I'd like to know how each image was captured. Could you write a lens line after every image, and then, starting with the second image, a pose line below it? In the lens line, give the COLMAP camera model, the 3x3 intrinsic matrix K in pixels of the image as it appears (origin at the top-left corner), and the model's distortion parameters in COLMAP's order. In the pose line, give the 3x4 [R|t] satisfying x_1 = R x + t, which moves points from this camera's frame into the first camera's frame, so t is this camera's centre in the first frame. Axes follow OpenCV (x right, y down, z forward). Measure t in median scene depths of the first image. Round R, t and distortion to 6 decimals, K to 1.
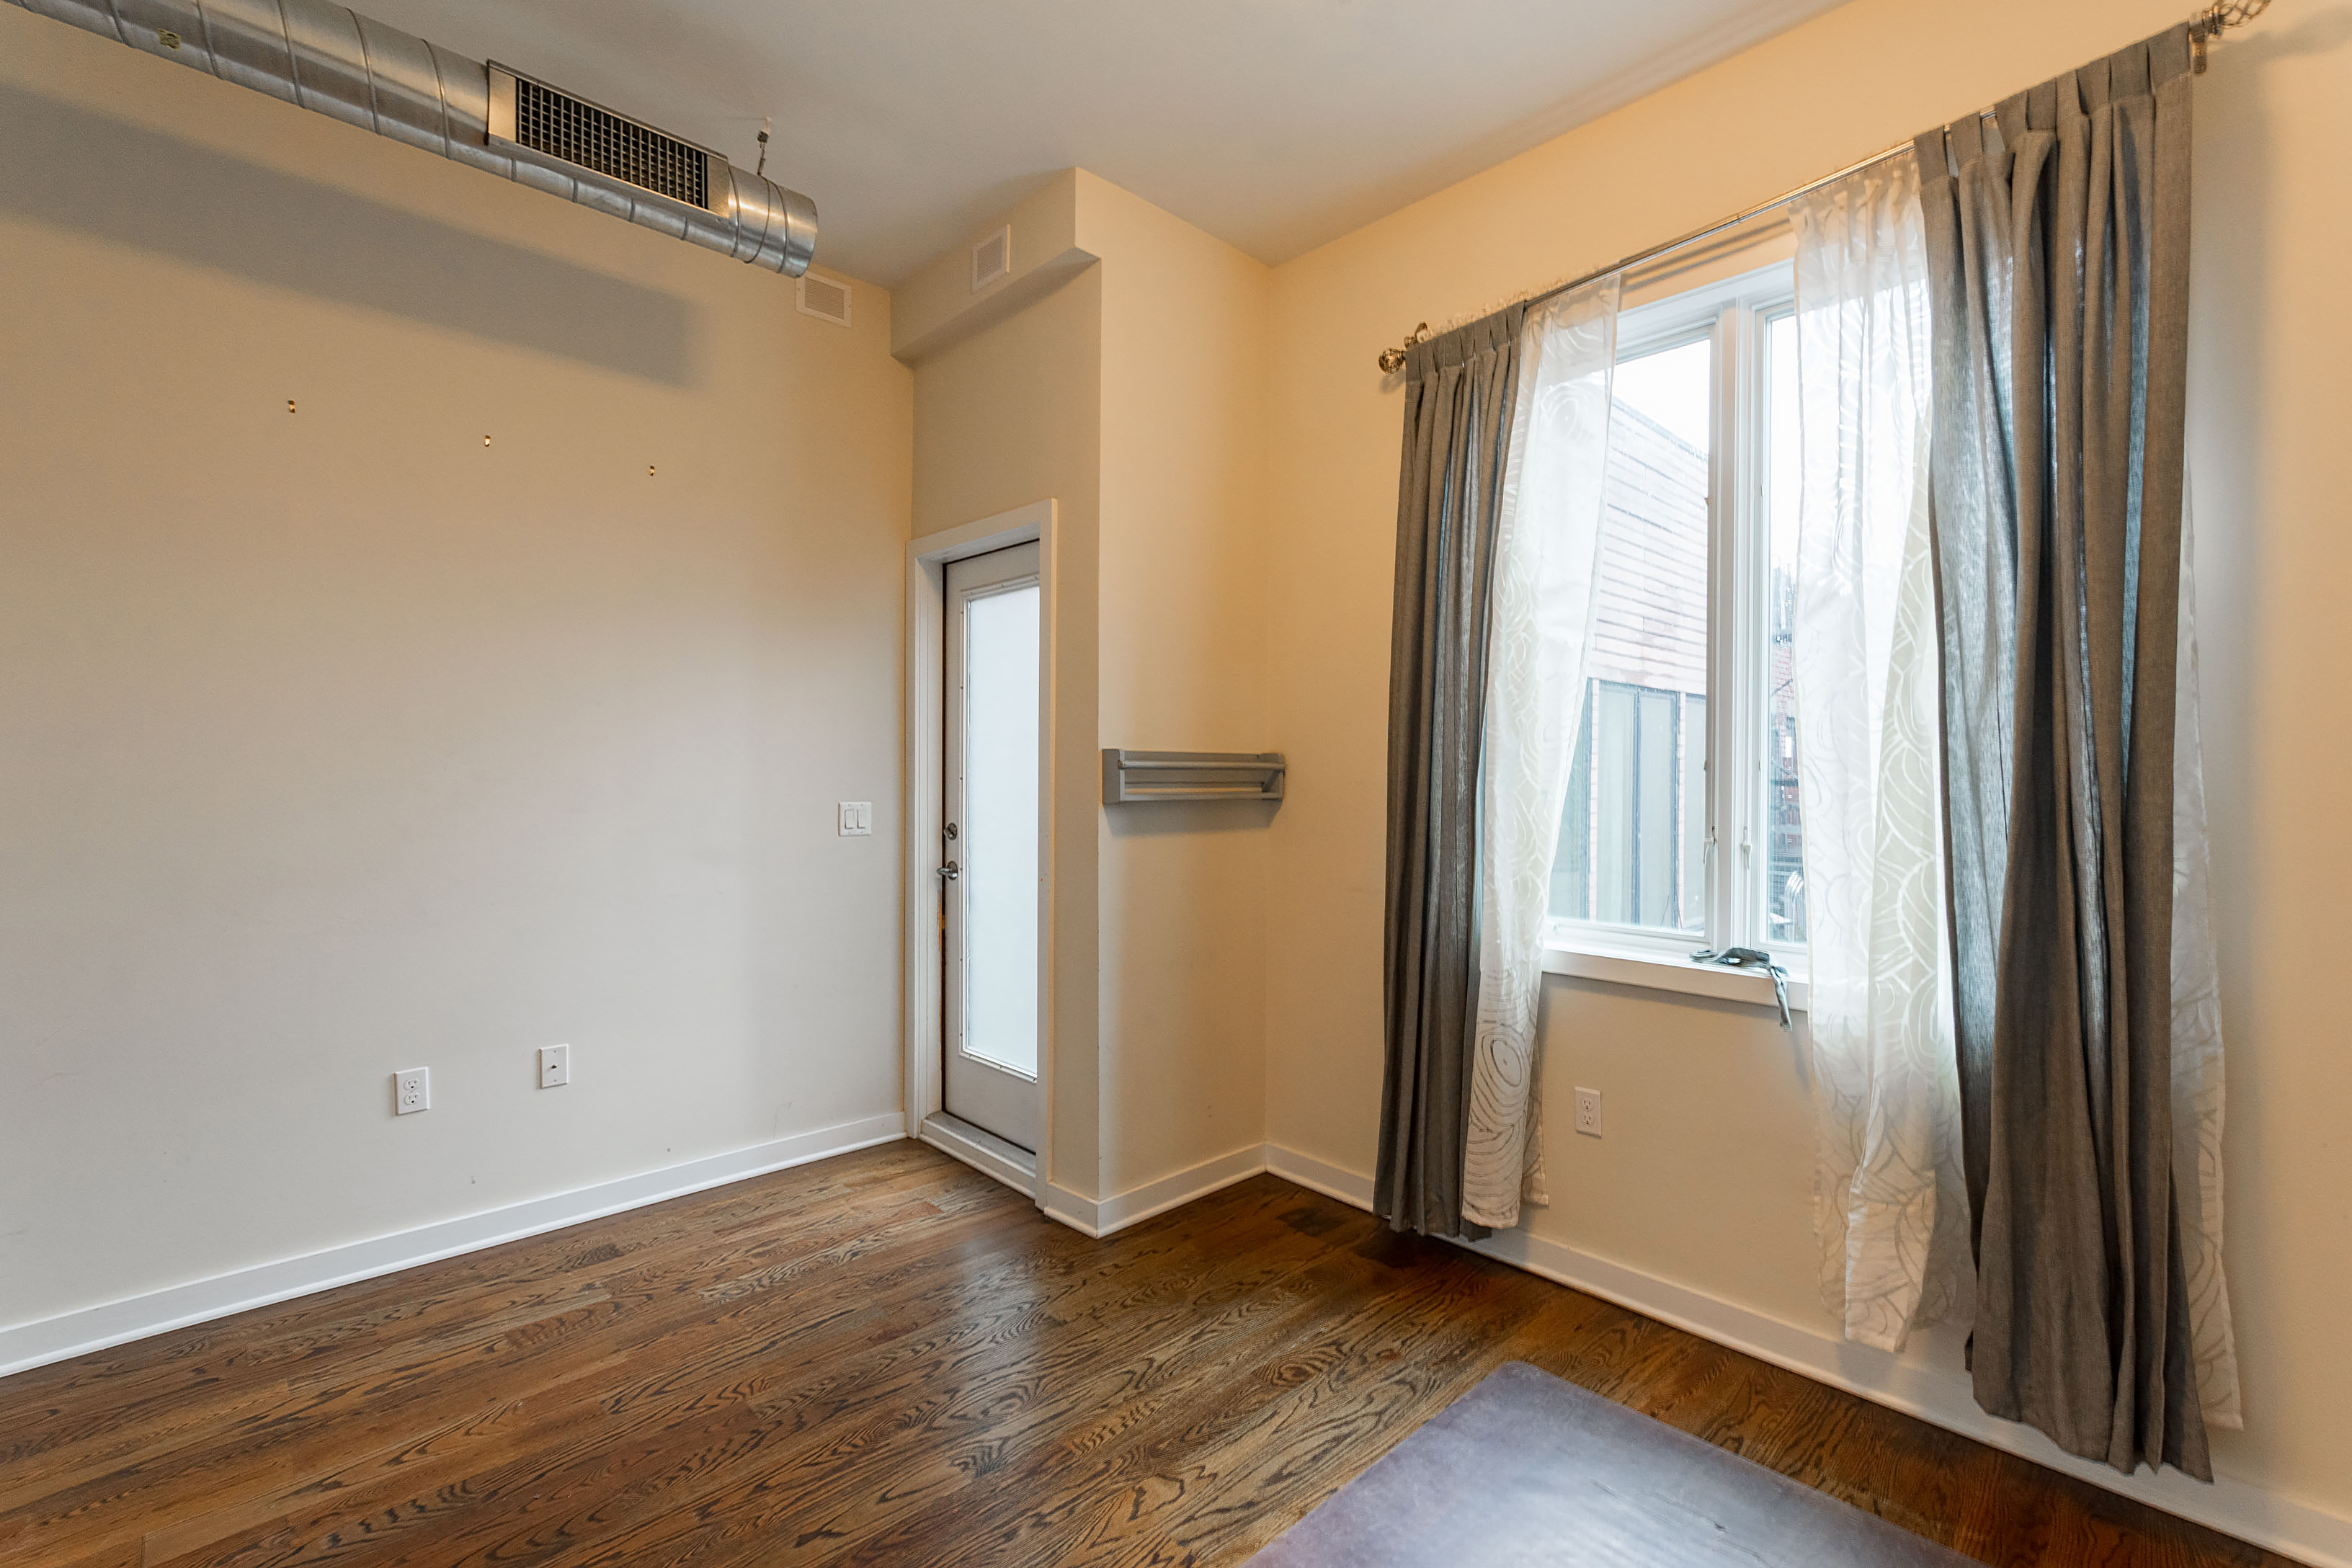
lens RADIAL K [[1039.7, 0, 1179.5], [0, 1039.7, 784.3], [0, 0, 1]] dist [-0.001504, 0.000511]
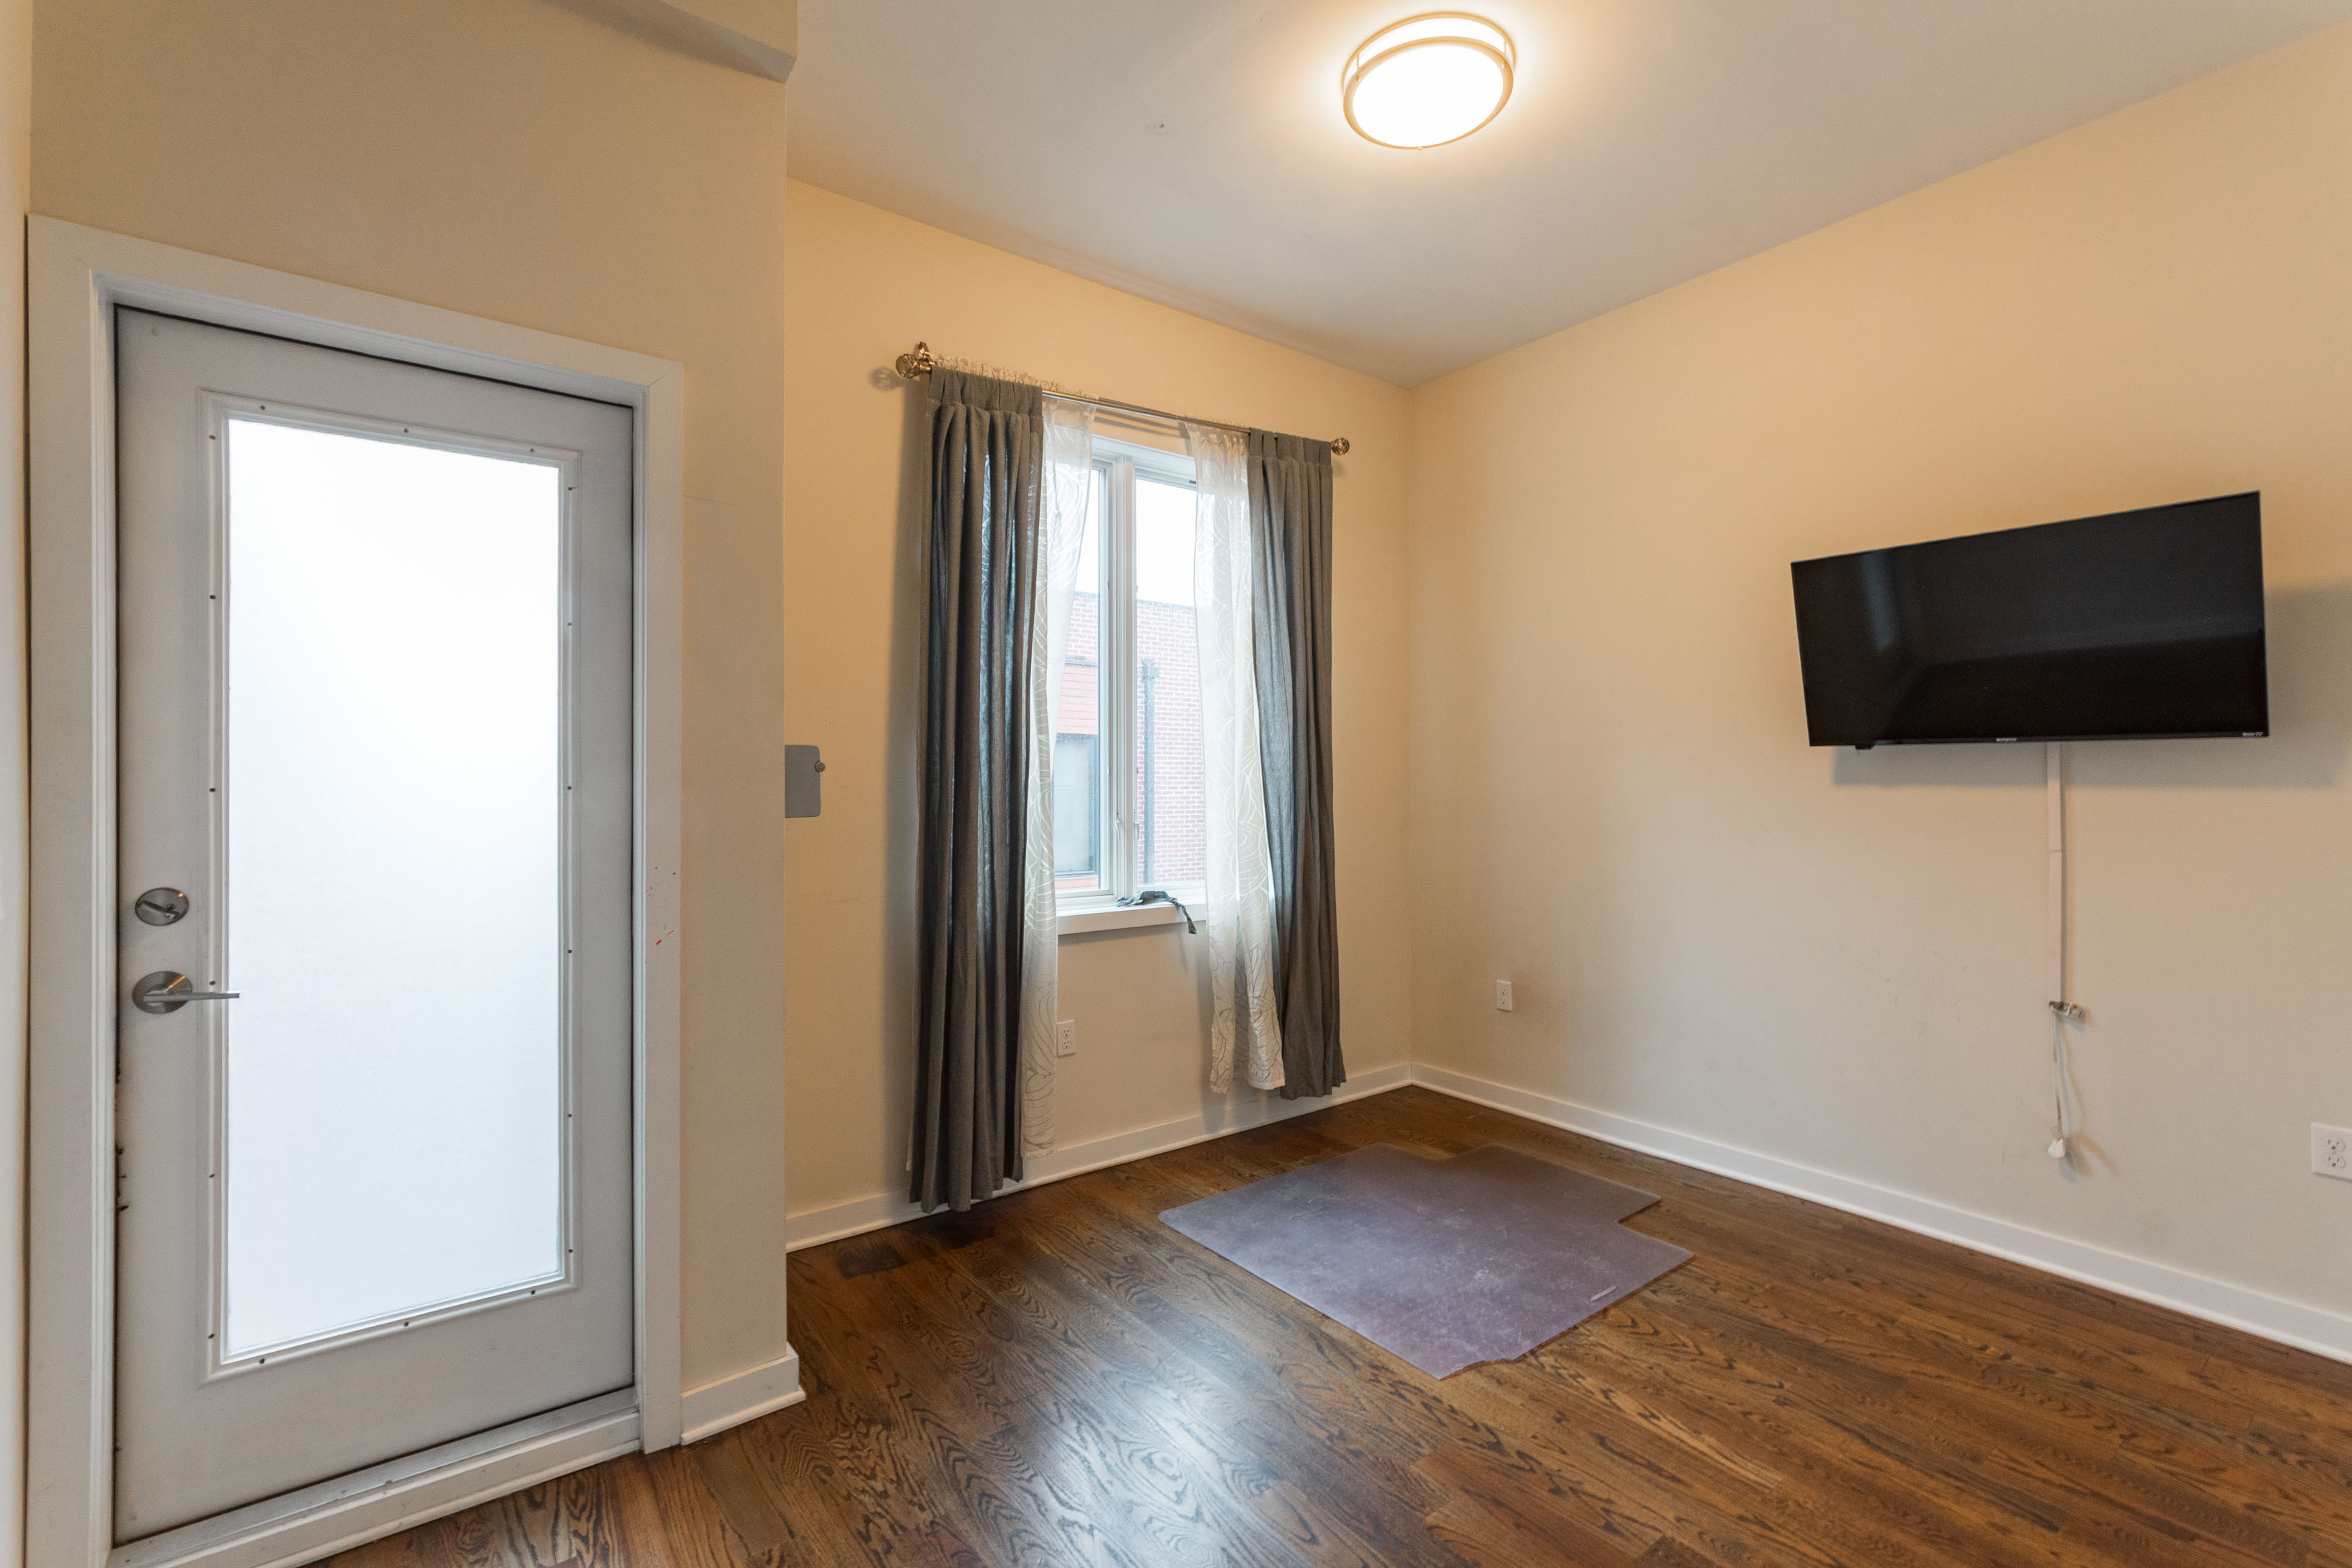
lens RADIAL K [[1039.7, 0, 1224.7], [0, 1039.7, 759.6], [0, 0, 1]] dist [-0.001504, 0.000511]
pose [[0.082253, 0.005452, 0.996597, -0.947419], [-0.003180, 0.999981, -0.005208, -0.026042], [-0.996606, -0.002741, 0.082269, 0.753764]]
